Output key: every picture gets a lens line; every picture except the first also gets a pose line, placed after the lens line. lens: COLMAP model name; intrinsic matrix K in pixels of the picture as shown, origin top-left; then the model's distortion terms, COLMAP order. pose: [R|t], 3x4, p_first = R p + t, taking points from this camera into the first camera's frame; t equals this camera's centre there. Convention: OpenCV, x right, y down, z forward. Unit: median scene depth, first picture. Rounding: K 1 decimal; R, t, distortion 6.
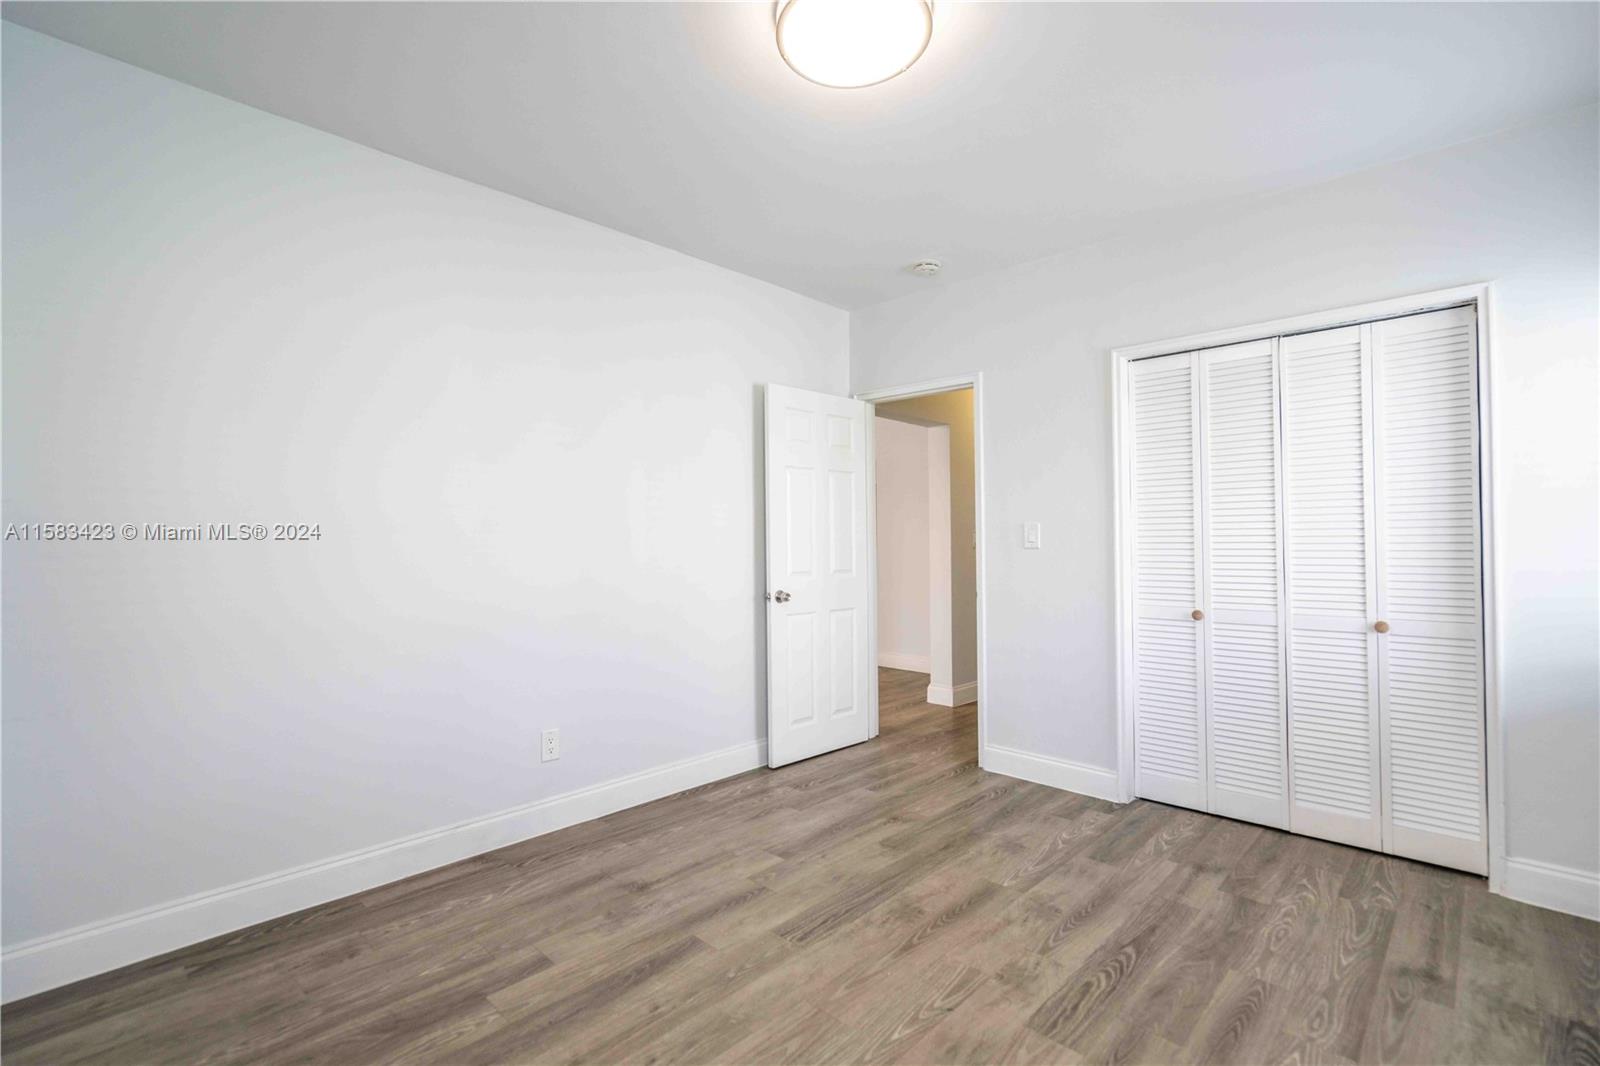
lens RADIAL K [[722.9, 0, 792.3], [0, 722.9, 530.3], [0, 0, 1]] dist [-0.004062, 0.000242]
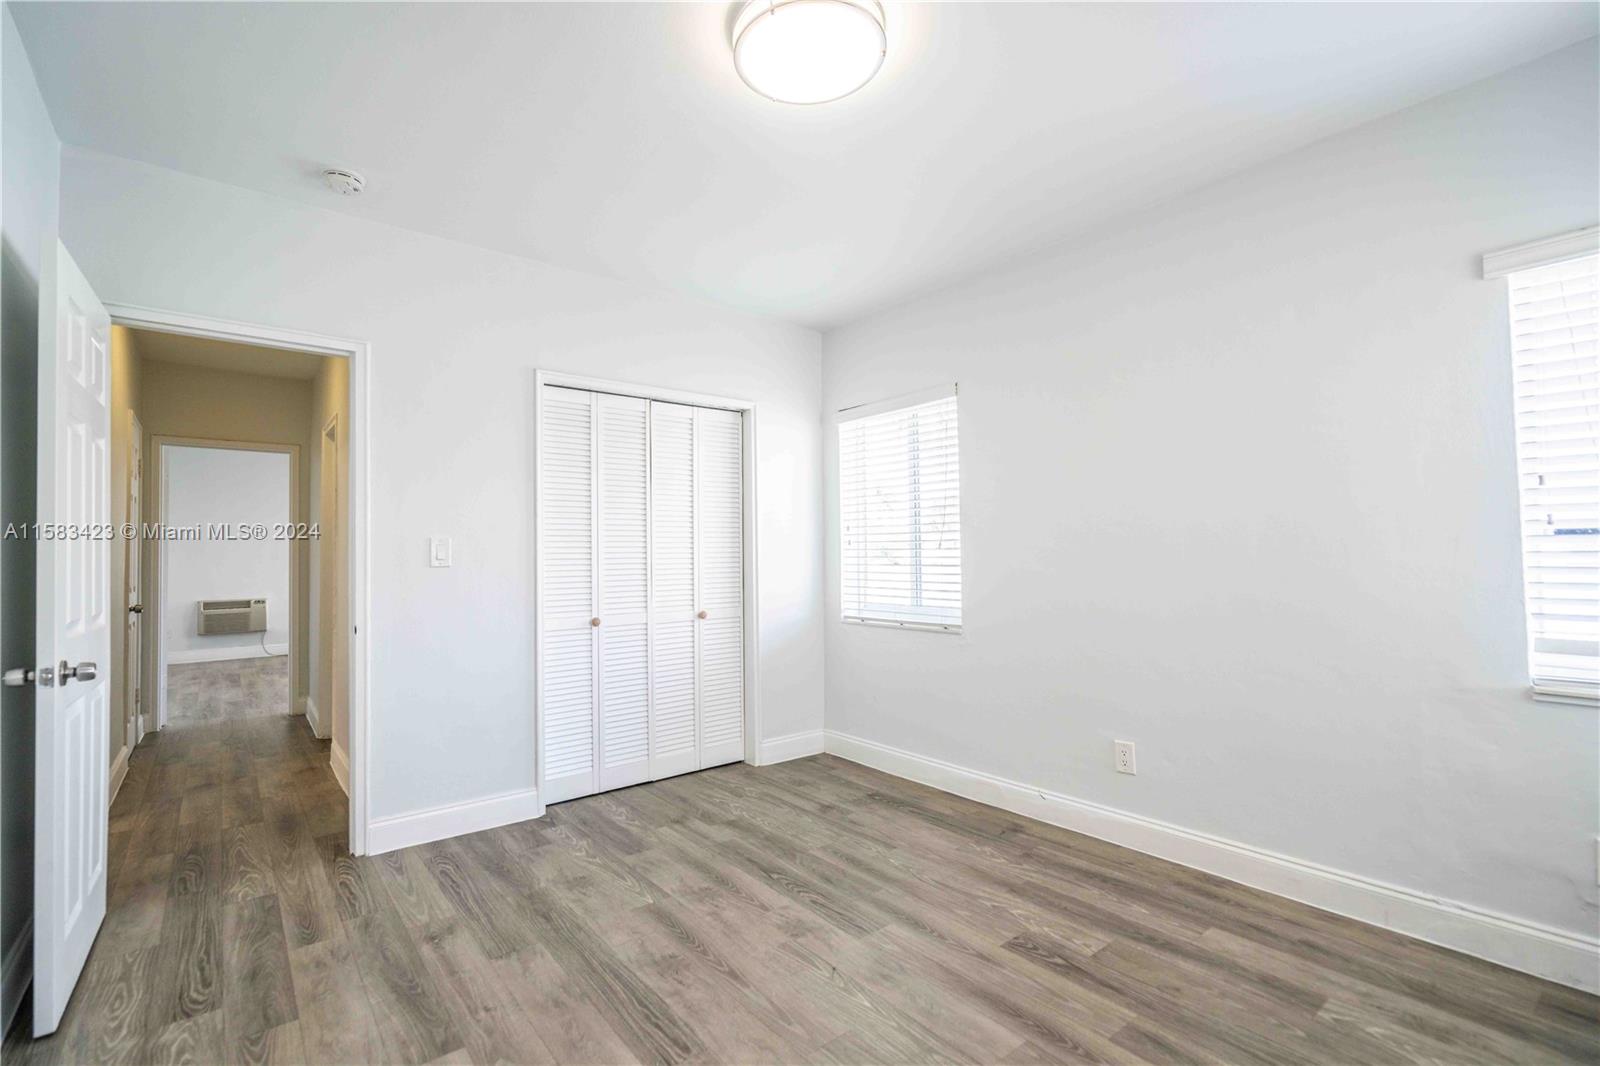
lens RADIAL K [[722.9, 0, 807.8], [0, 722.9, 535.1], [0, 0, 1]] dist [-0.004062, 0.000242]
pose [[0.118899, 0.029271, 0.992475, -0.709291], [-0.004354, 0.999571, -0.028958, 0.014841], [-0.992897, -0.000878, 0.118976, 0.694282]]
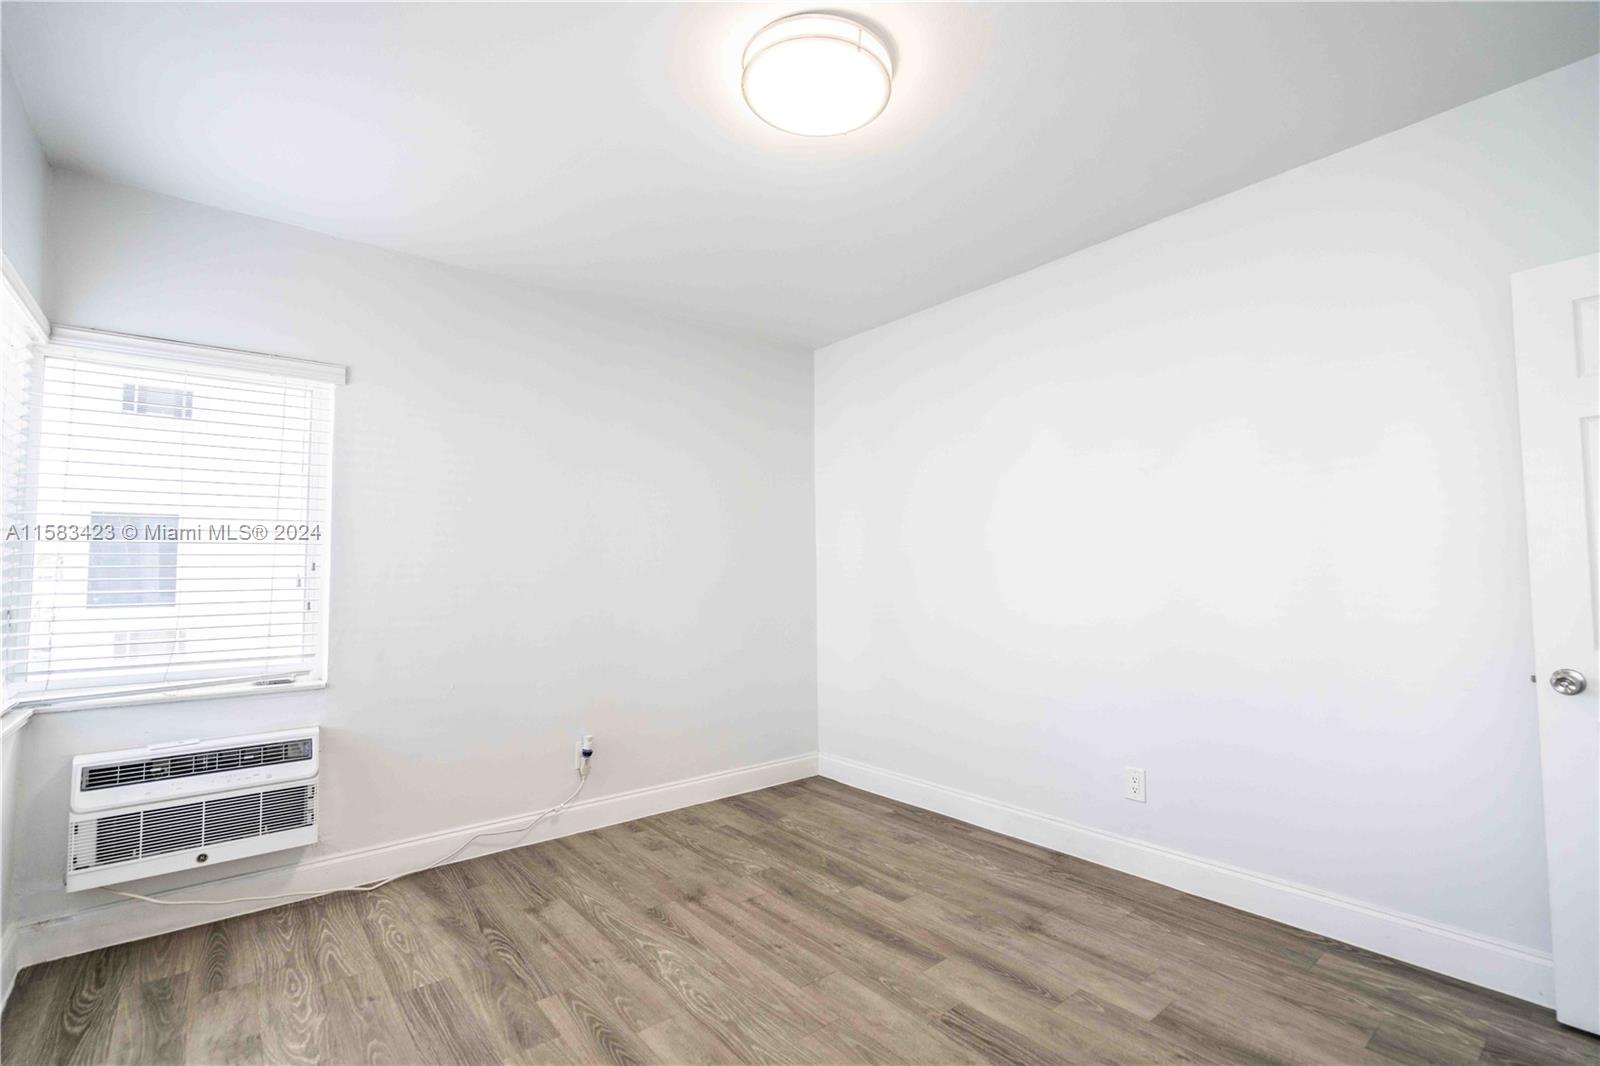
lens RADIAL K [[722.9, 0, 807.0], [0, 722.9, 536.4], [0, 0, 1]] dist [-0.004062, 0.000242]
pose [[-0.108966, -0.044402, -0.993053, 0.853516], [0.024649, 0.998574, -0.047354, 0.002343], [0.993740, -0.029638, -0.107716, 0.848693]]
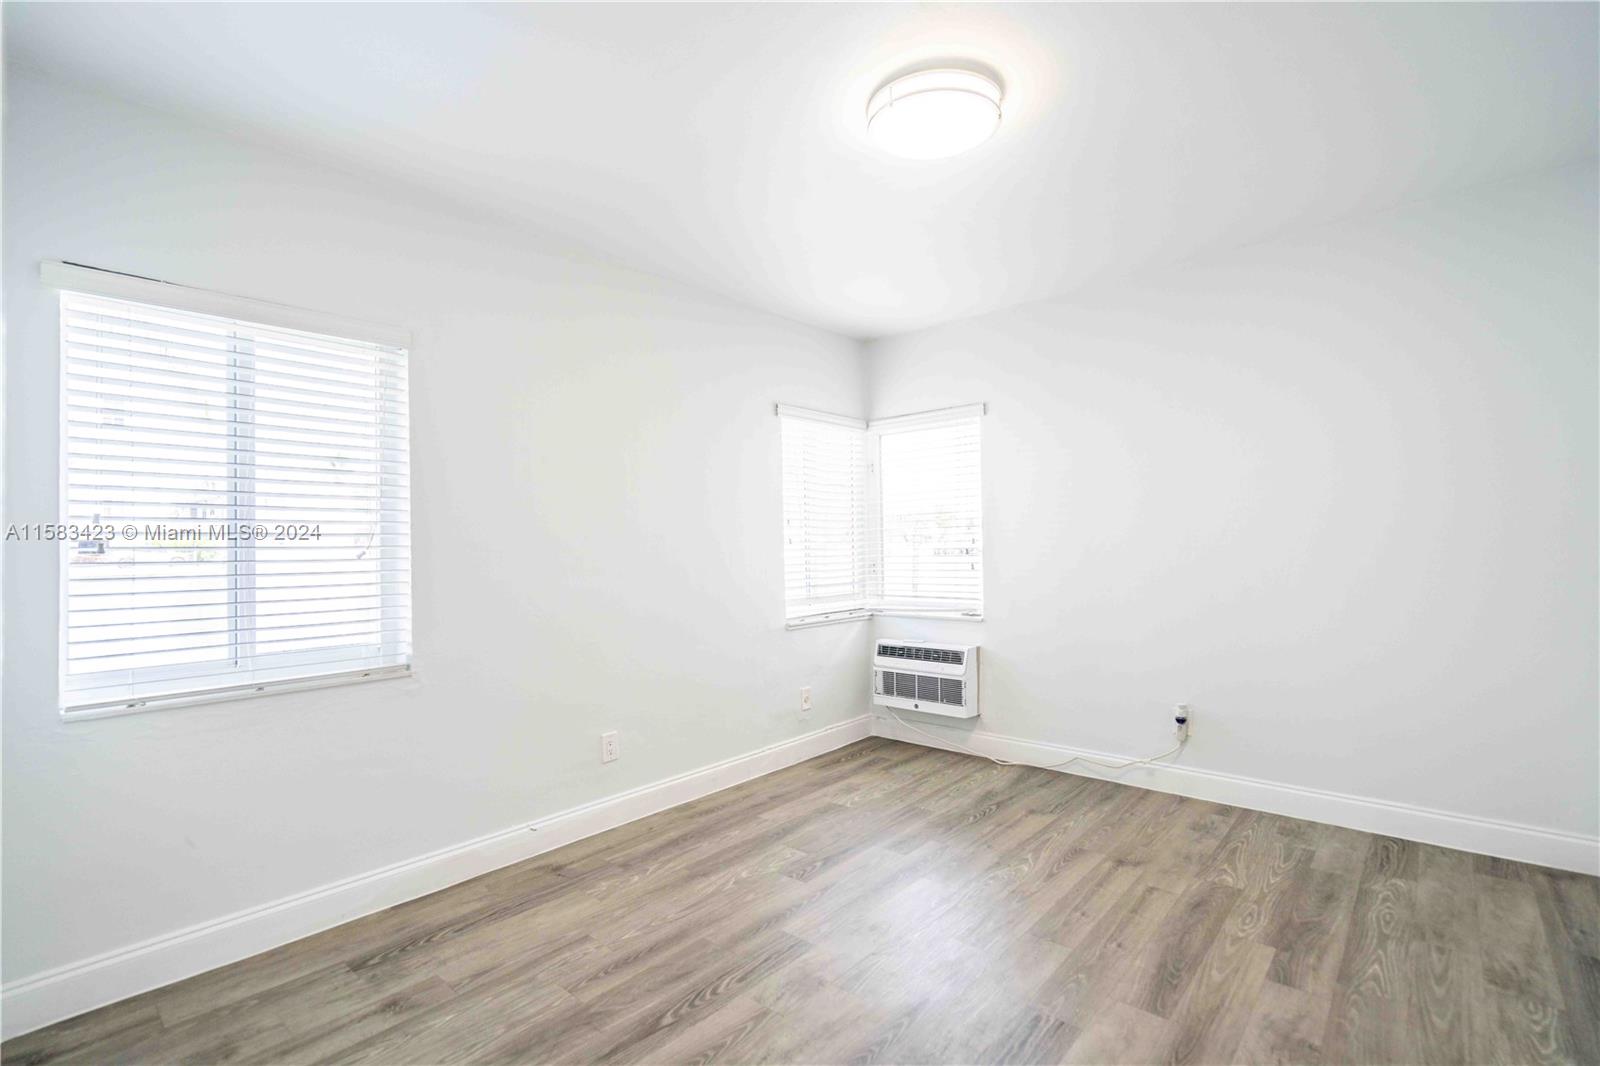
lens RADIAL K [[722.9, 0, 791.4], [0, 722.9, 532.1], [0, 0, 1]] dist [-0.004062, 0.000242]
pose [[-0.999008, 0.020568, -0.039499, 0.294778], [0.022047, 0.999058, -0.037379, 0.011399], [0.038692, -0.038213, -0.998520, 1.686042]]
